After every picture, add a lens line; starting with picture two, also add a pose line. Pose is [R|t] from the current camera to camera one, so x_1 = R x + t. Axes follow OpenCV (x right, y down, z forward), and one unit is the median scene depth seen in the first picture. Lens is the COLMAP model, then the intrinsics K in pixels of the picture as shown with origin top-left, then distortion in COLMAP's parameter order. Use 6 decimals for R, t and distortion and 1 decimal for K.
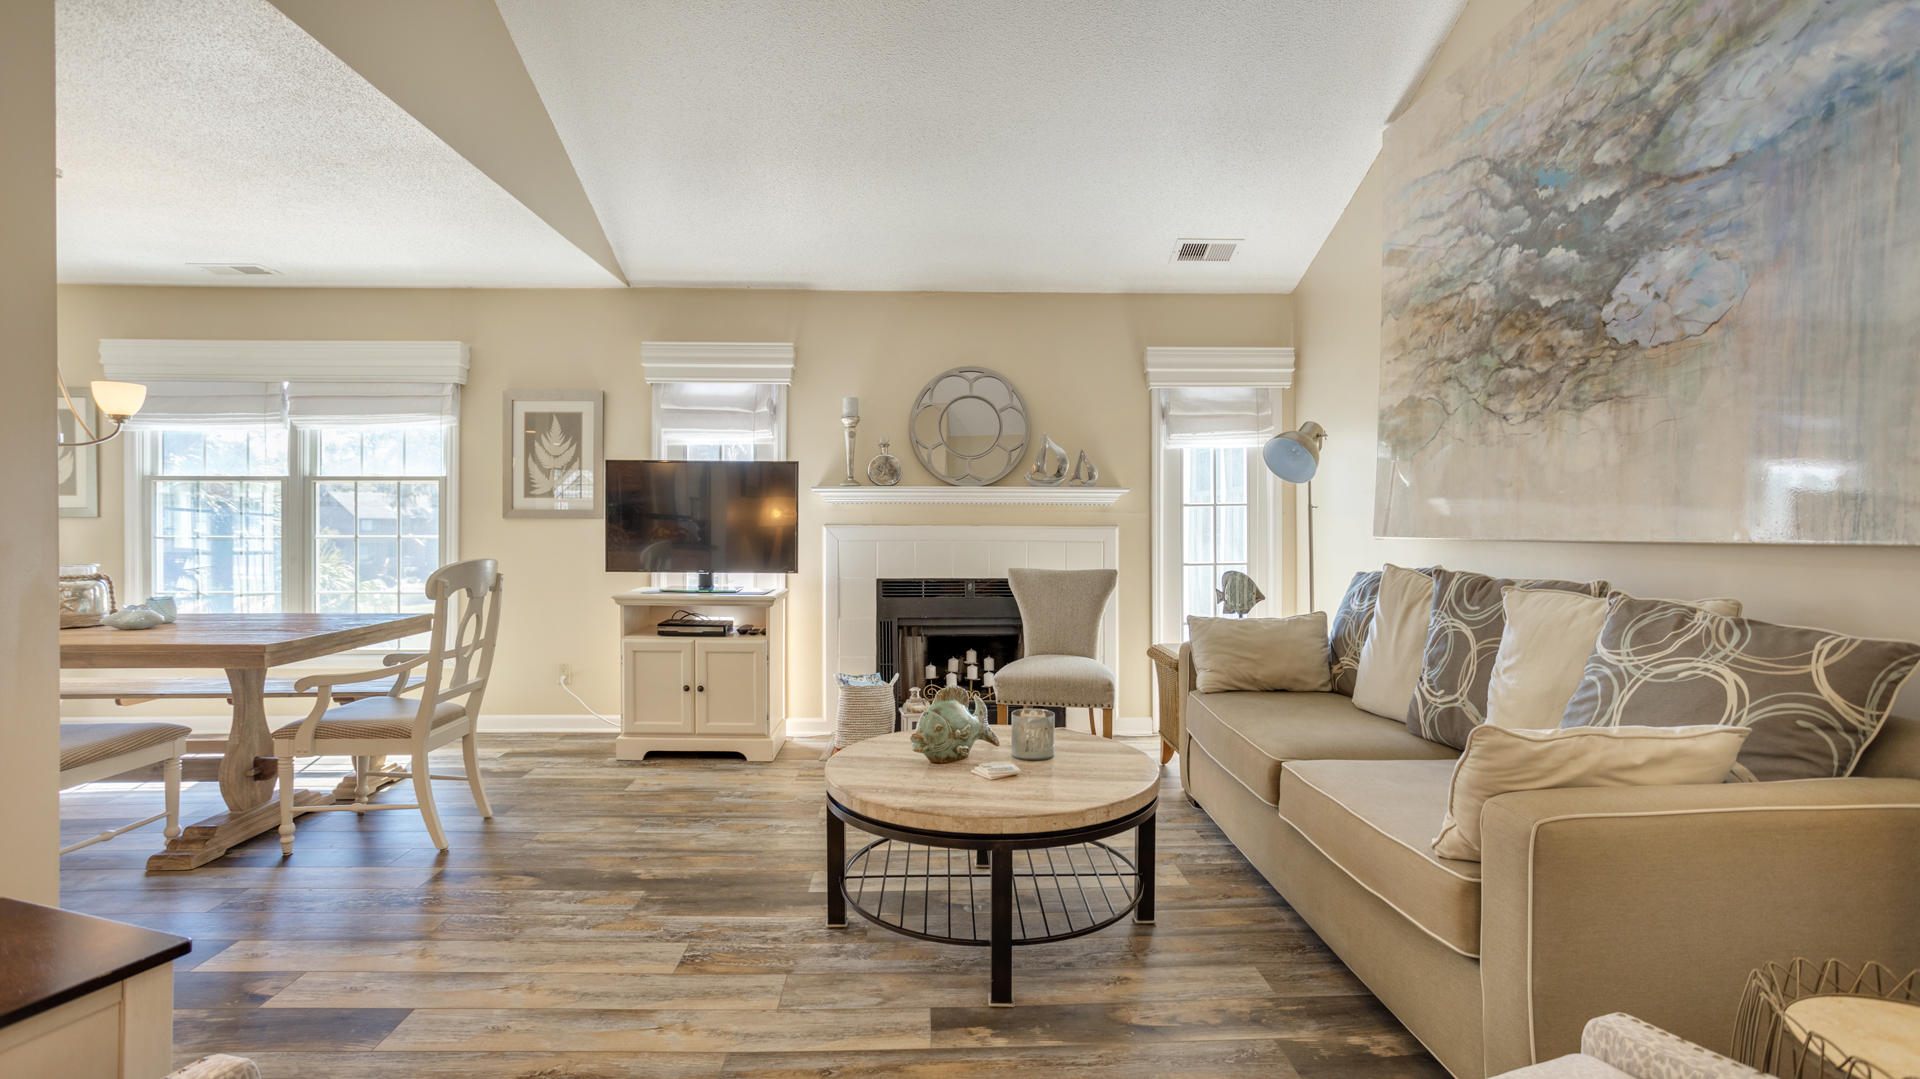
lens RADIAL K [[929.4, 0, 960.2], [0, 929.4, 526.8], [0, 0, 1]] dist [0.020248, 0.005465]
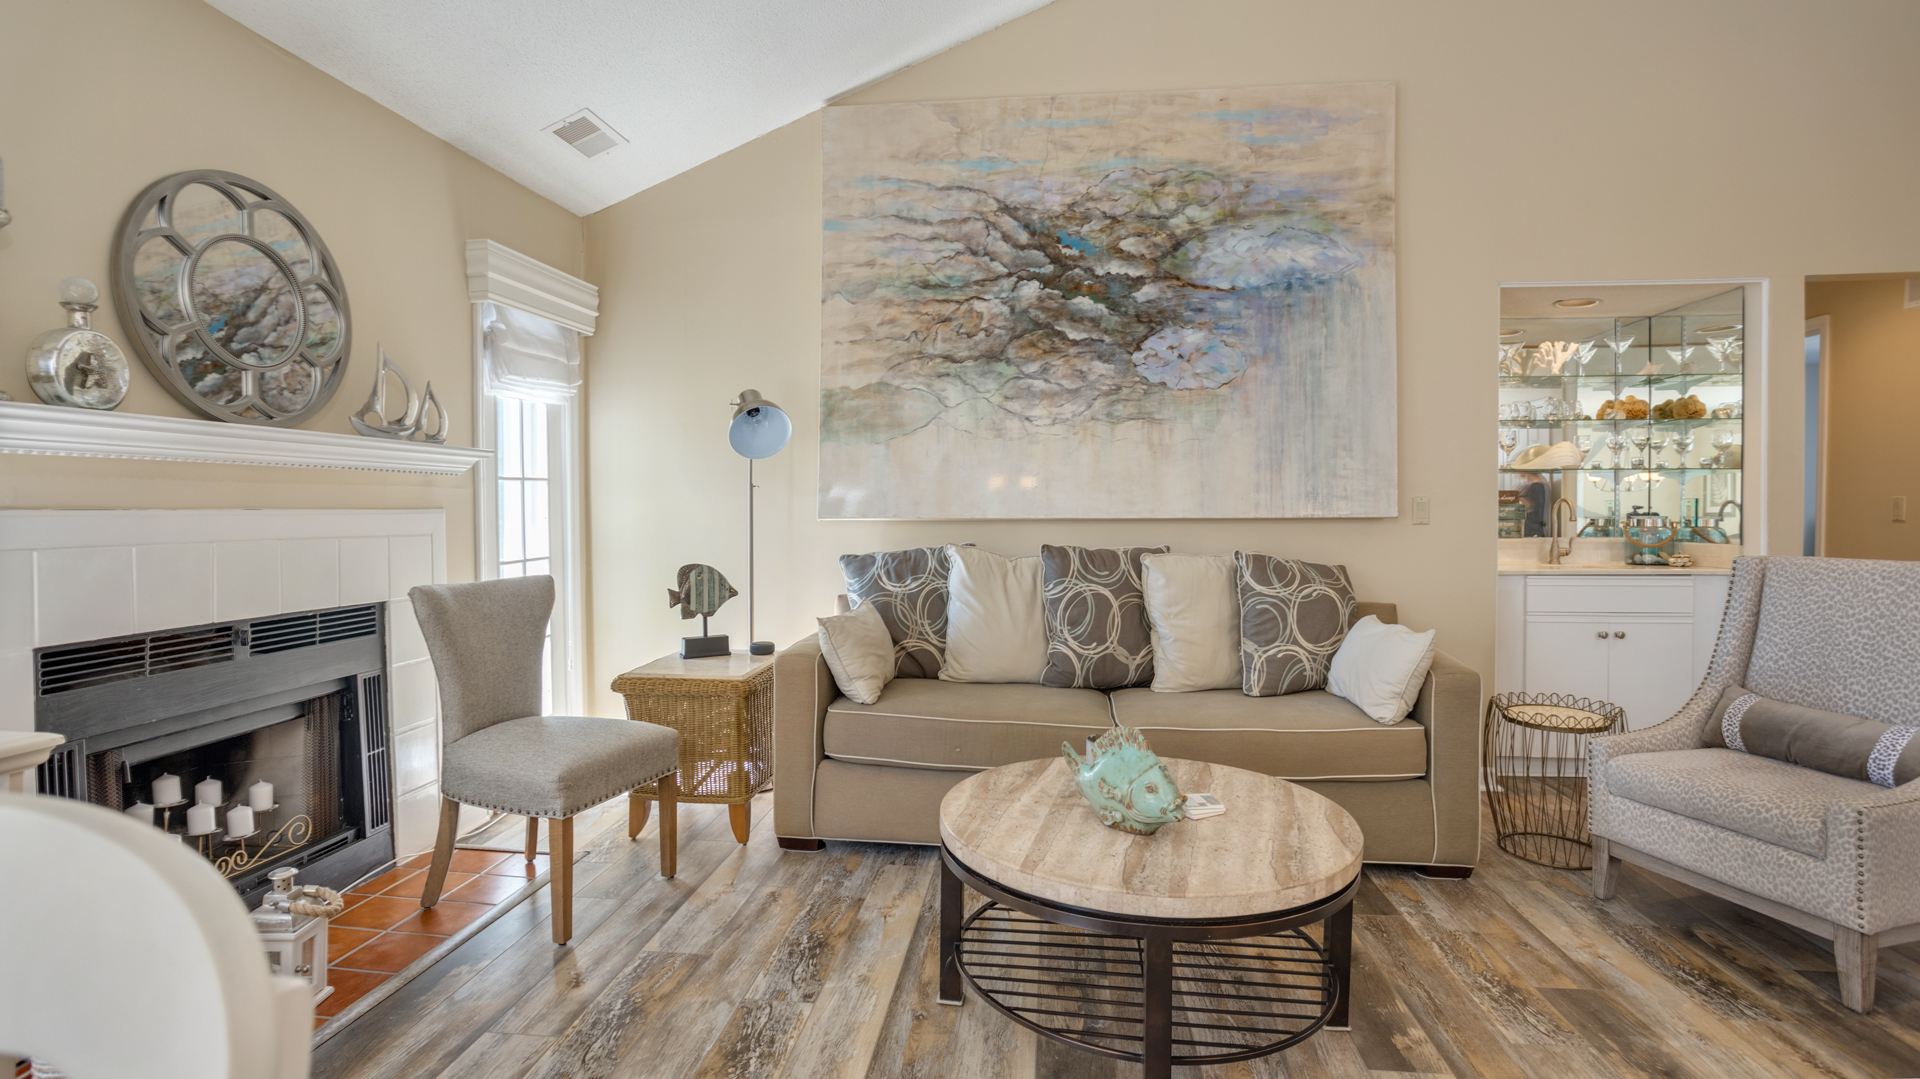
lens RADIAL K [[968.3, 0, 974.5], [0, 968.3, 515.6], [0, 0, 1]] dist [-0.042656, 0.006812]
pose [[0.117270, -0.014702, 0.992991, -0.739761], [0.000038, 0.999890, 0.014799, -0.009378], [-0.993100, -0.001698, 0.117258, 0.991764]]
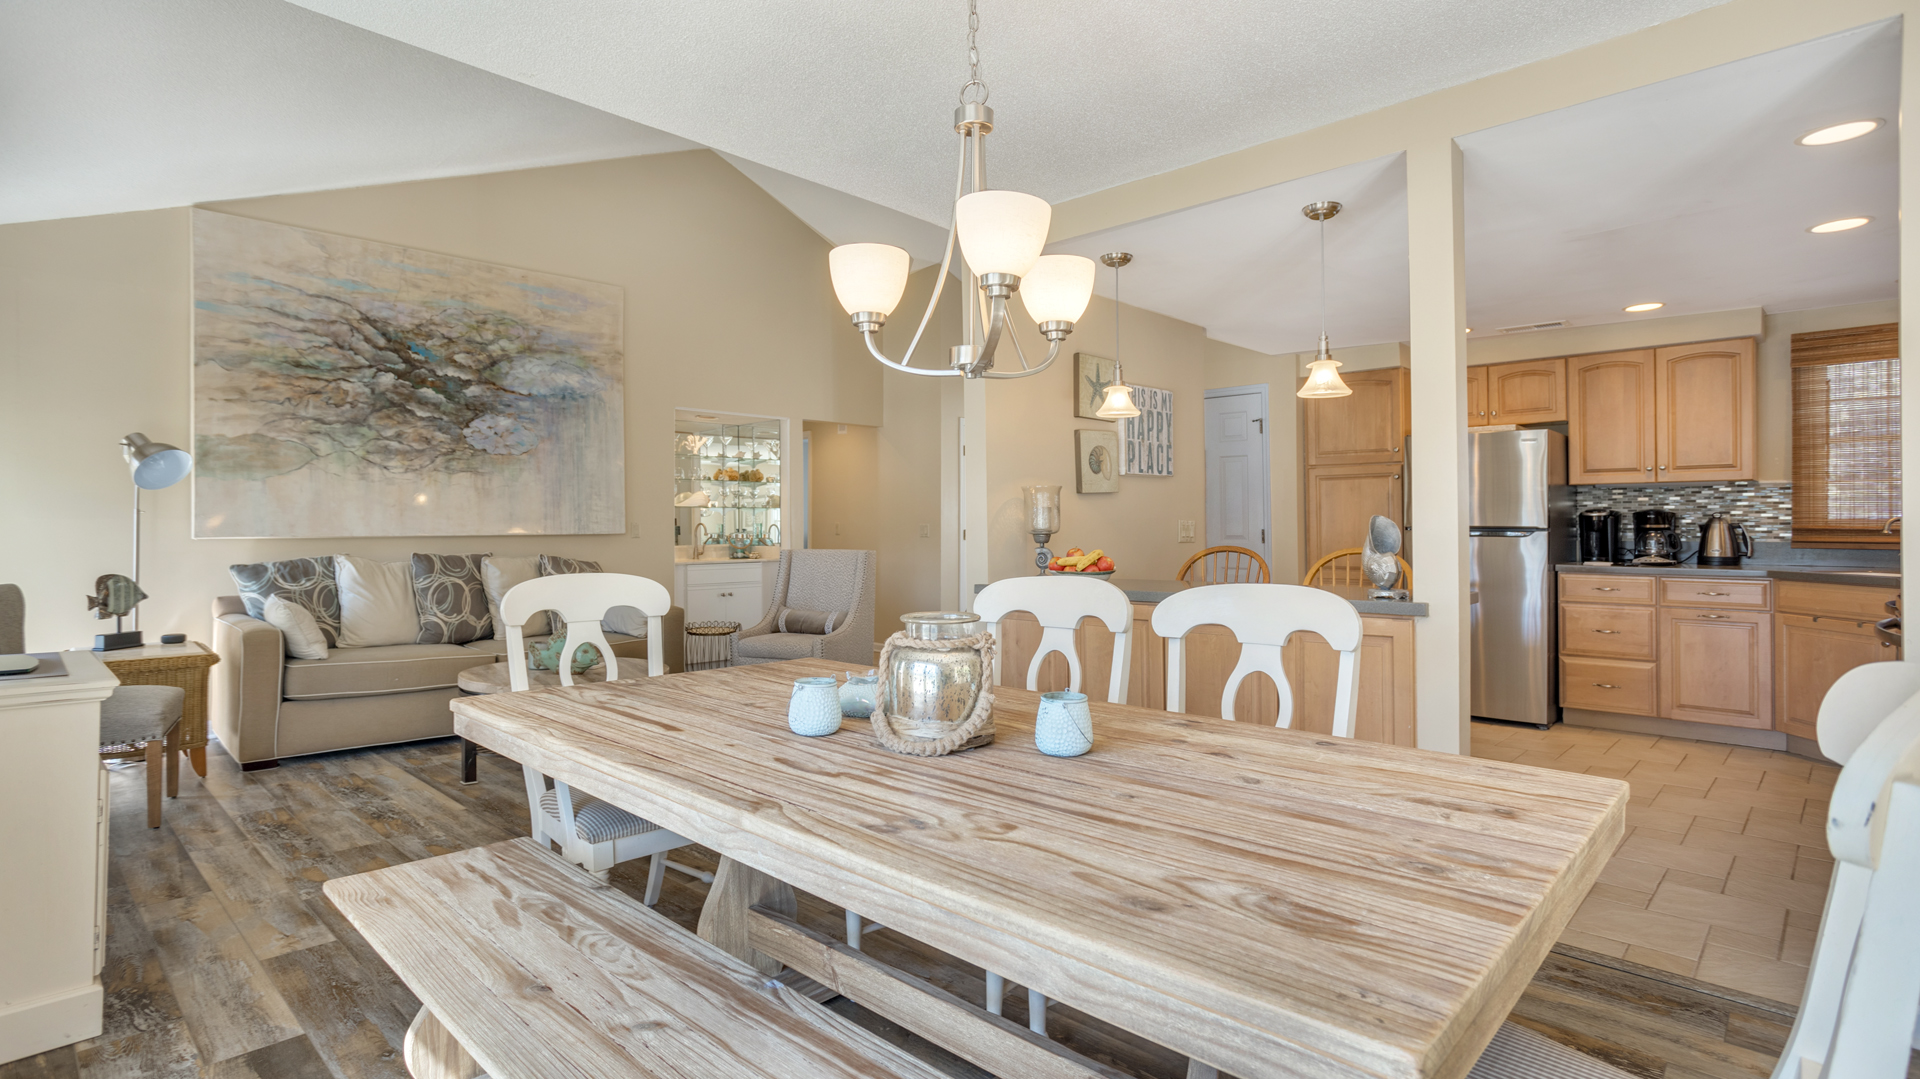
lens RADIAL K [[929.4, 0, 969.7], [0, 929.4, 525.0], [0, 0, 1]] dist [0.020248, 0.005465]
pose [[-0.704679, -0.004538, 0.709512, -1.582911], [-0.004730, 0.999987, 0.001698, -0.016859], [-0.709511, -0.002160, -0.704691, 1.582744]]
